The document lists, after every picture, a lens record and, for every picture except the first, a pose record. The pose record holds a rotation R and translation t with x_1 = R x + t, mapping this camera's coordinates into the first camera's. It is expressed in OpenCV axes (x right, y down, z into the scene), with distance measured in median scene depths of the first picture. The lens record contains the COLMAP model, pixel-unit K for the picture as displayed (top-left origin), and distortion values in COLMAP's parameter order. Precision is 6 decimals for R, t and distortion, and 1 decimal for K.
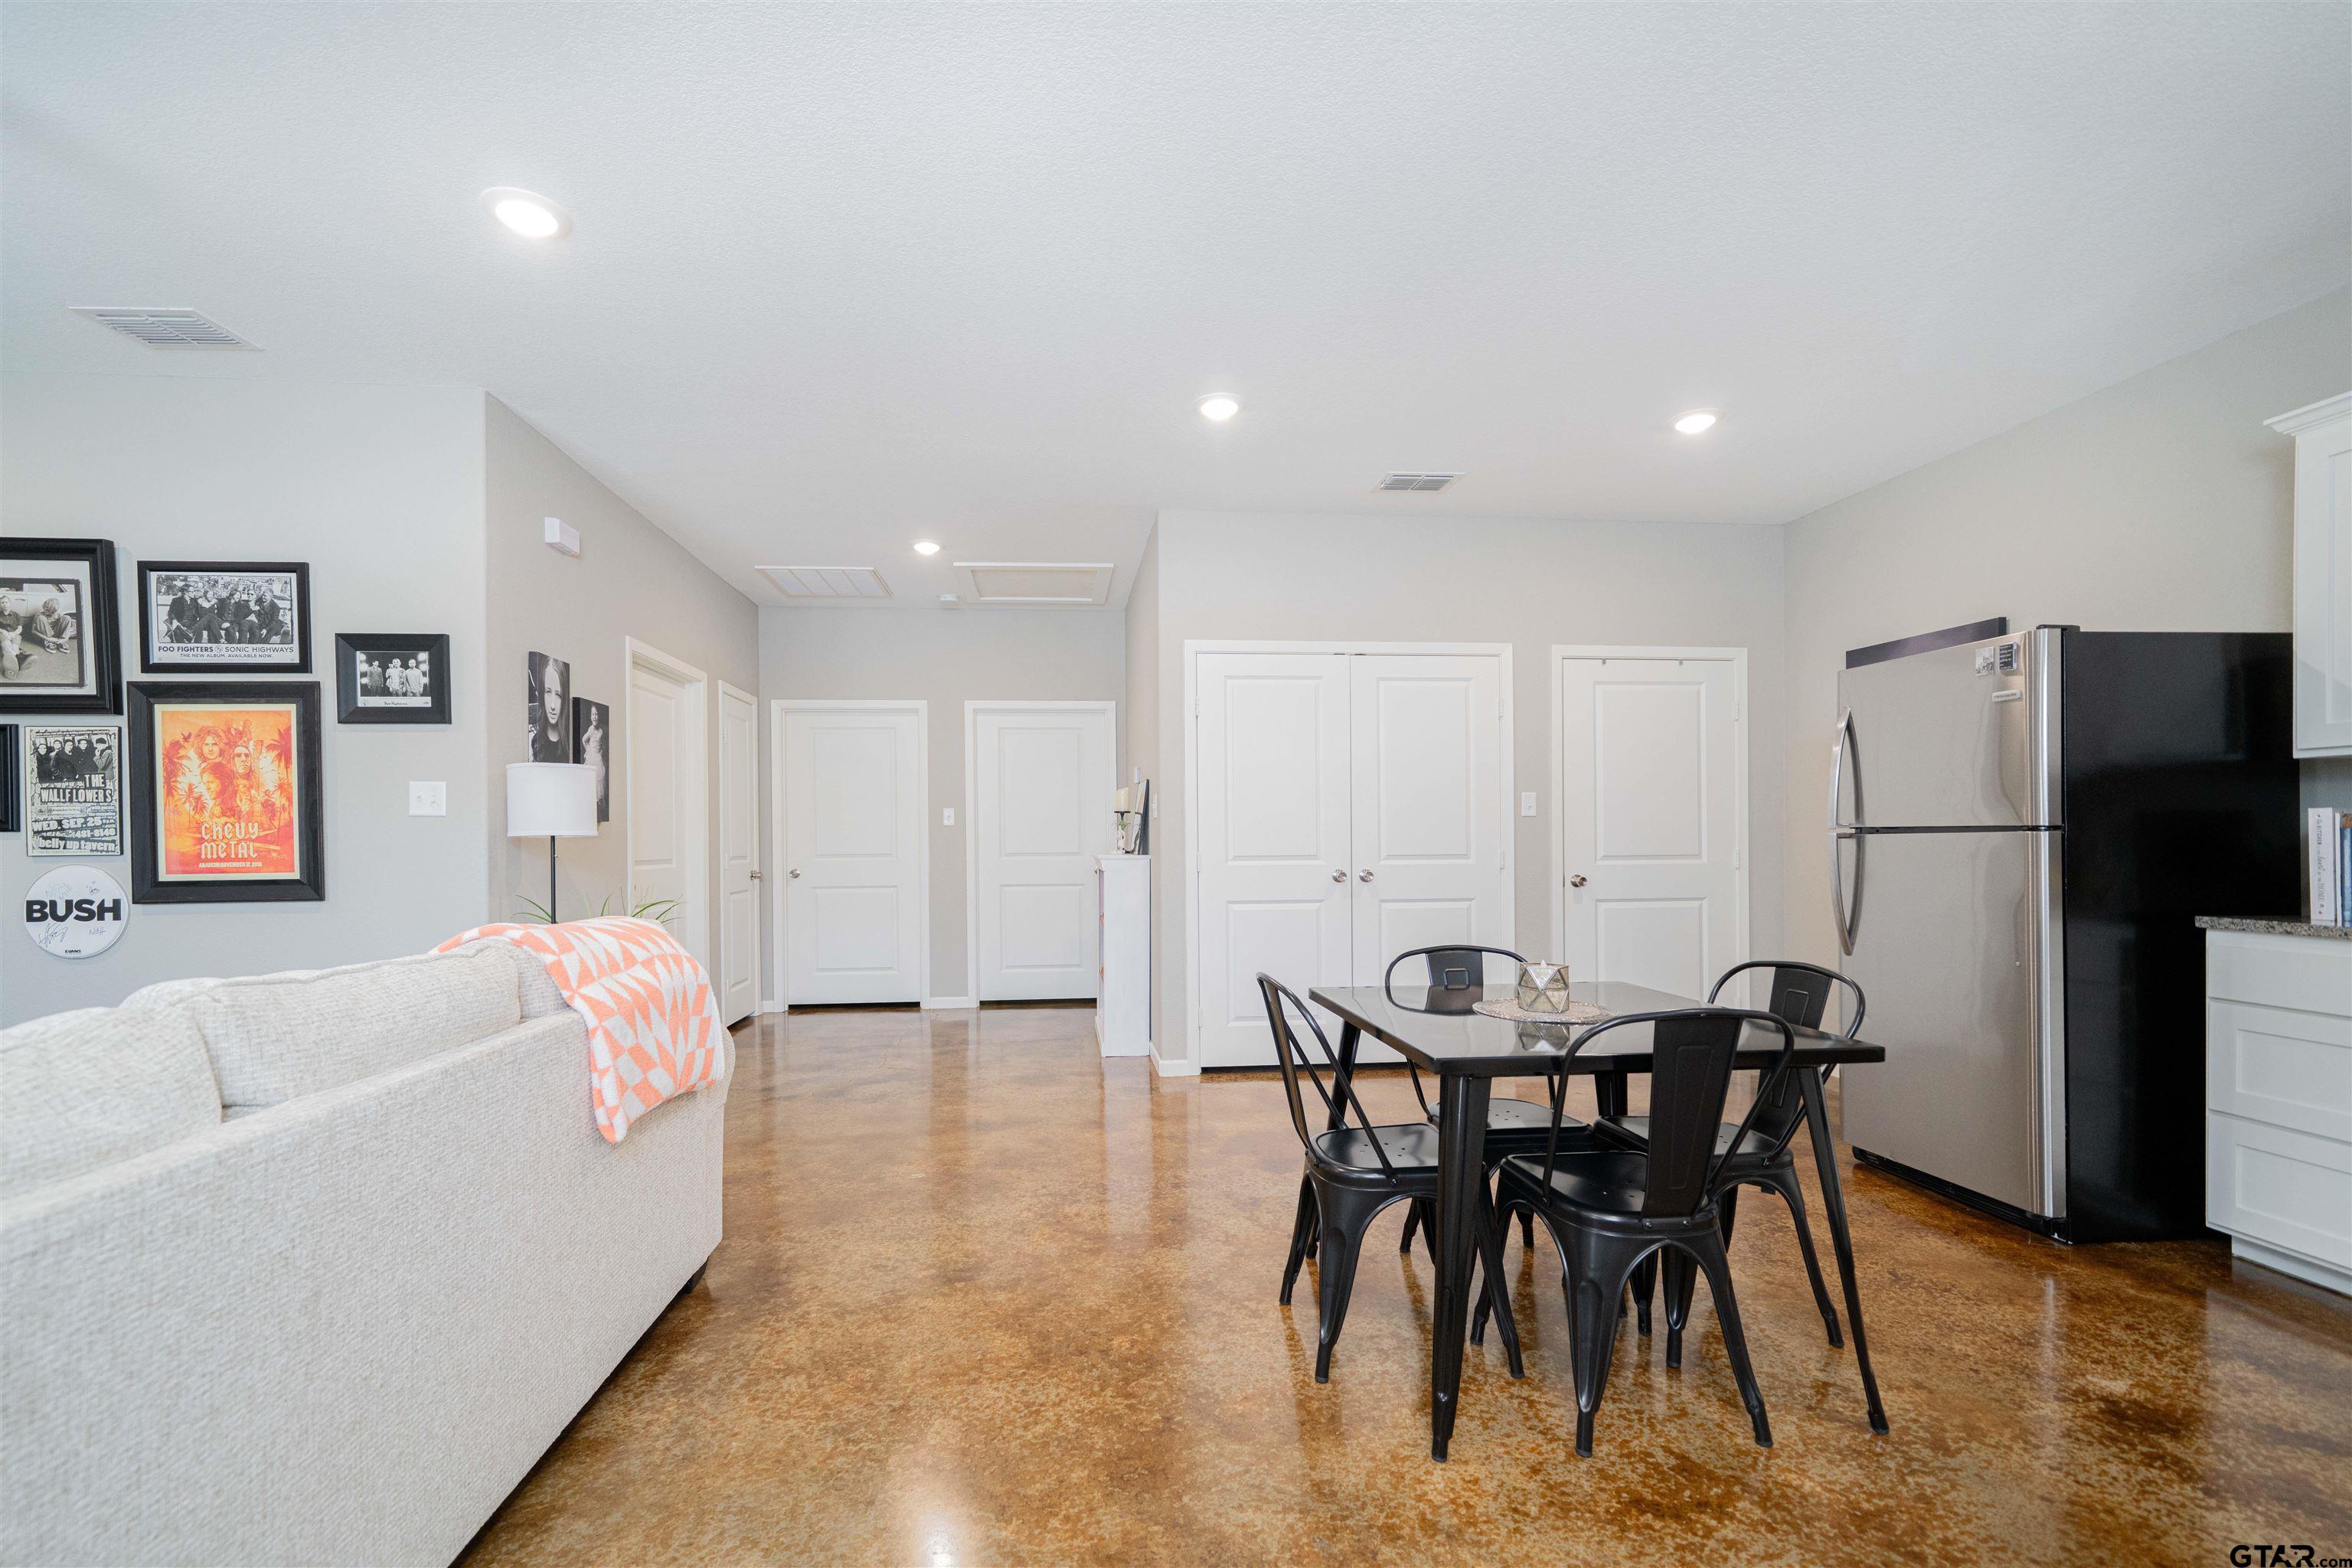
lens RADIAL K [[976.9, 0, 1095.4], [0, 976.9, 849.5], [0, 0, 1]] dist [-0.008412, 0.002163]
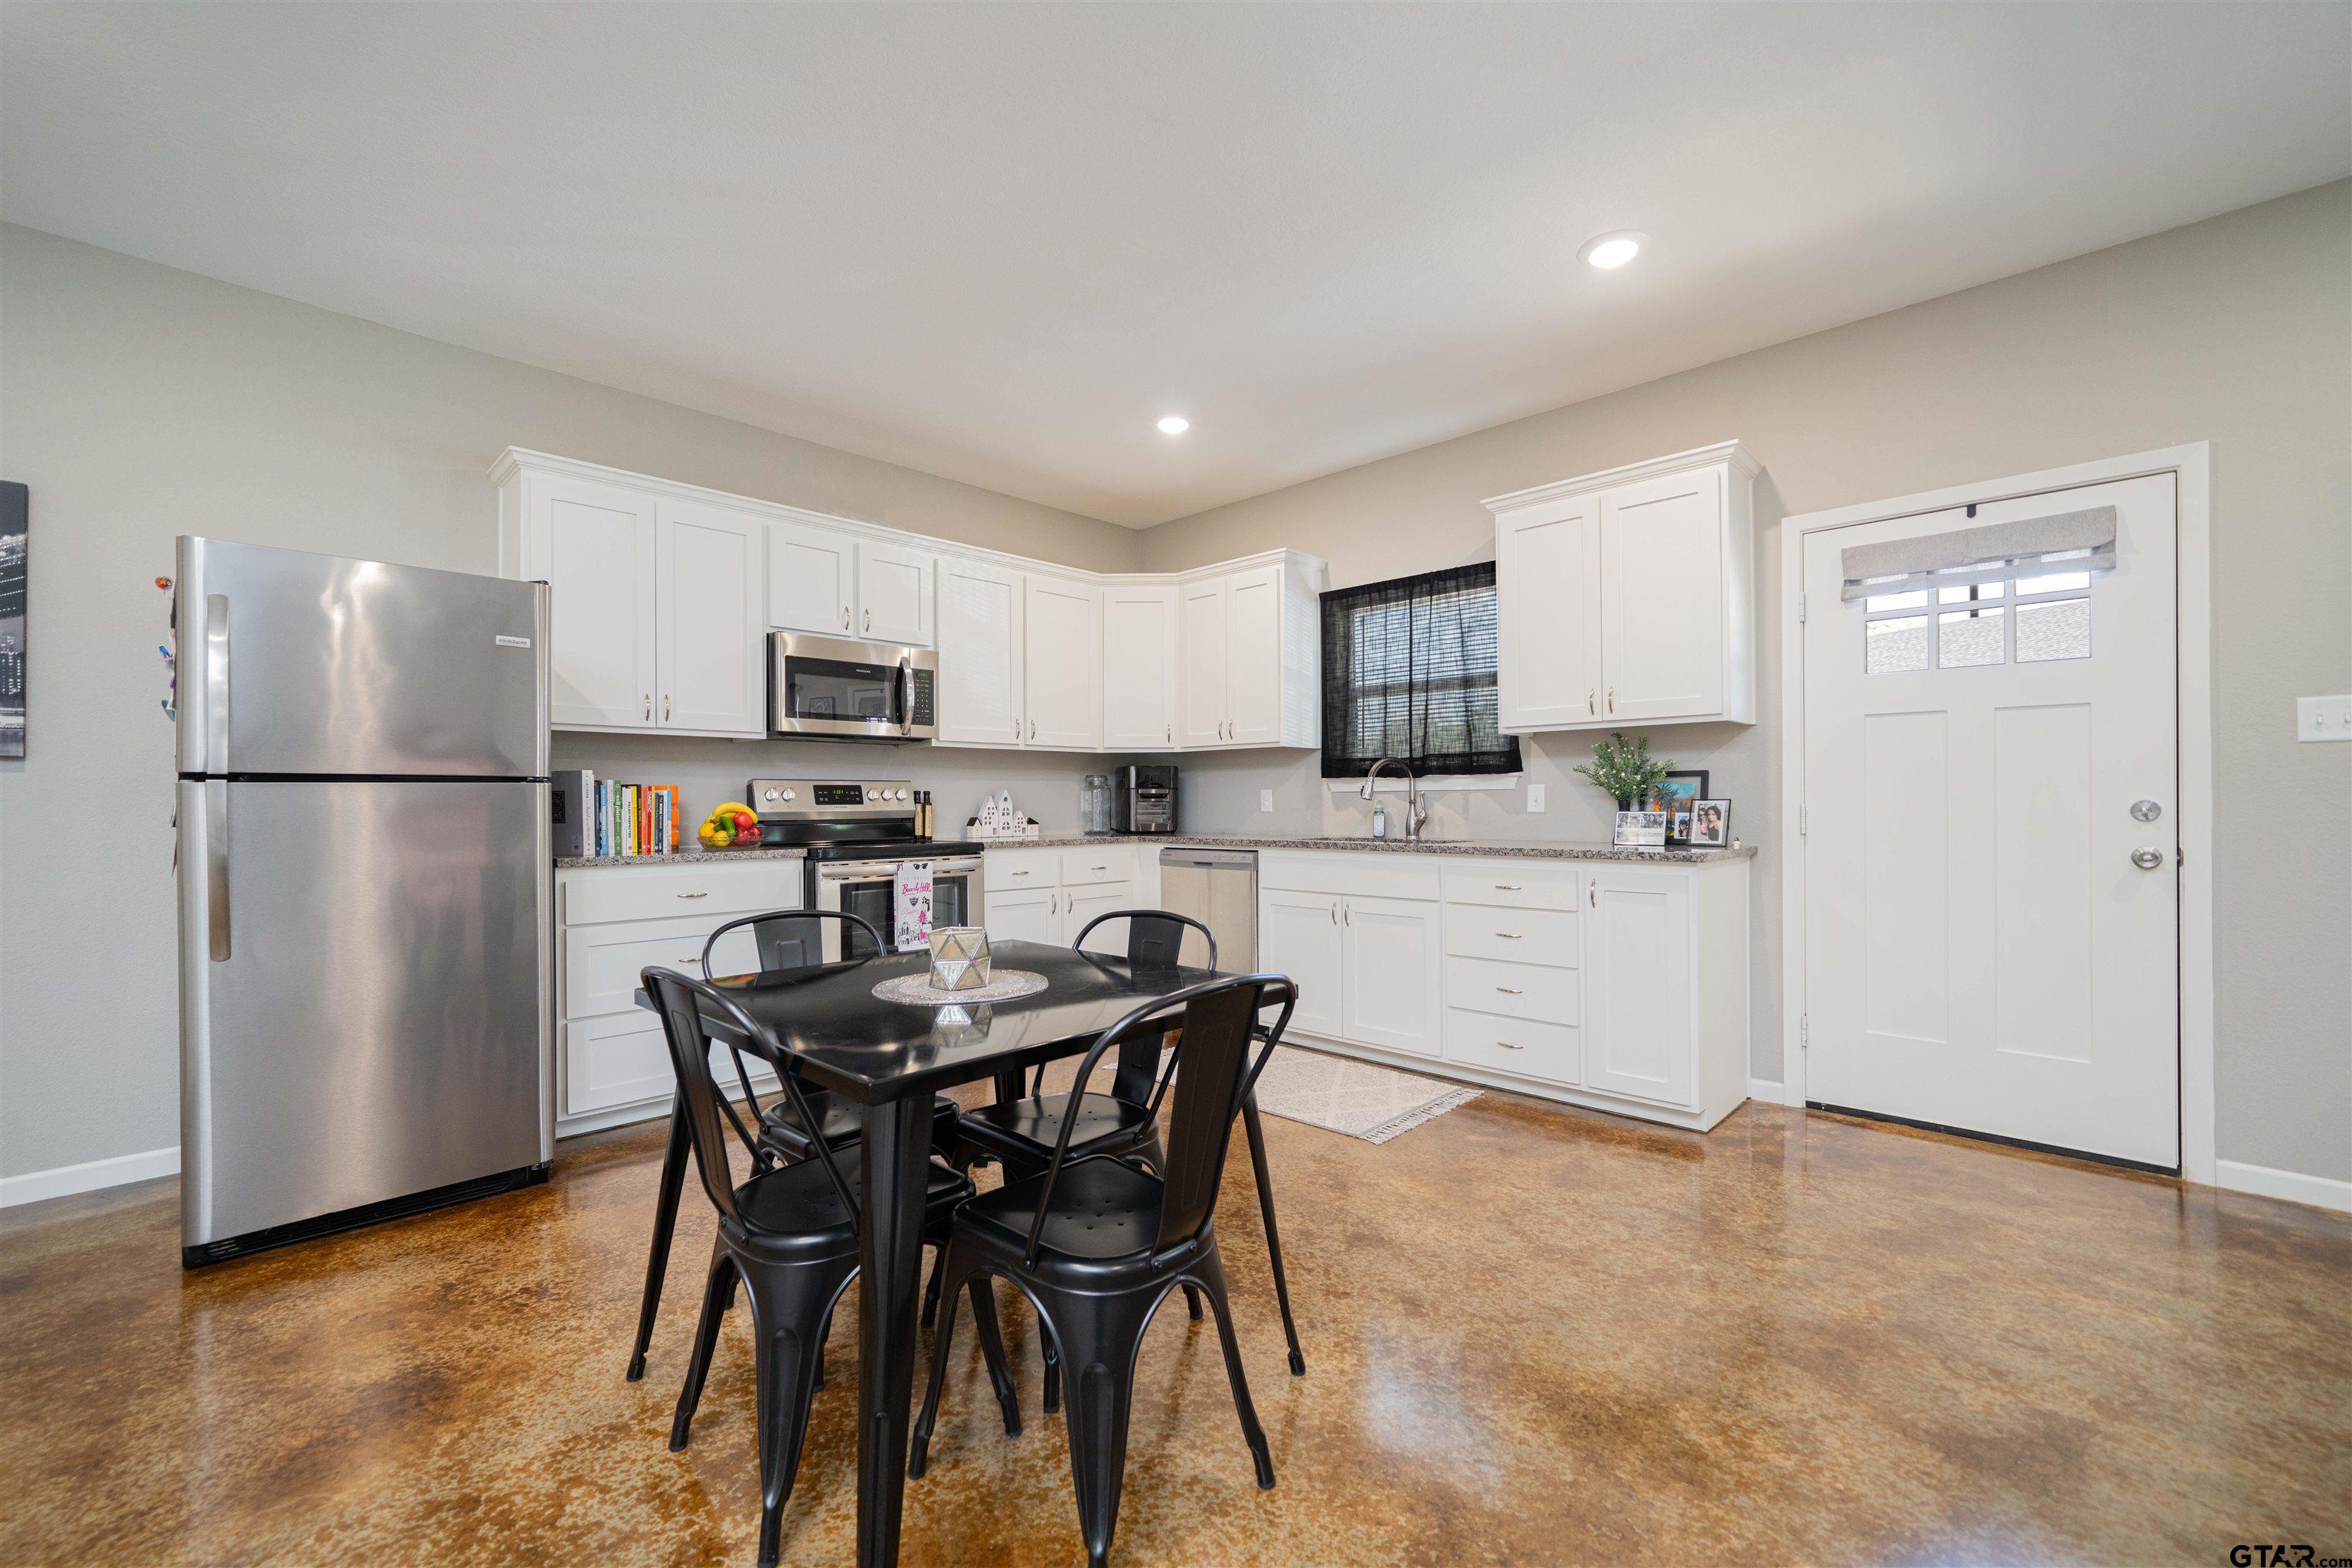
lens RADIAL K [[962.0, 0, 1155.1], [0, 962.0, 798.7], [0, 0, 1]] dist [0.003646, 0.000364]
pose [[-0.678286, 0.009540, 0.734736, -0.226740], [0.012794, 0.999917, -0.001172, 0.007369], [-0.734687, 0.008605, -0.678352, 1.339767]]
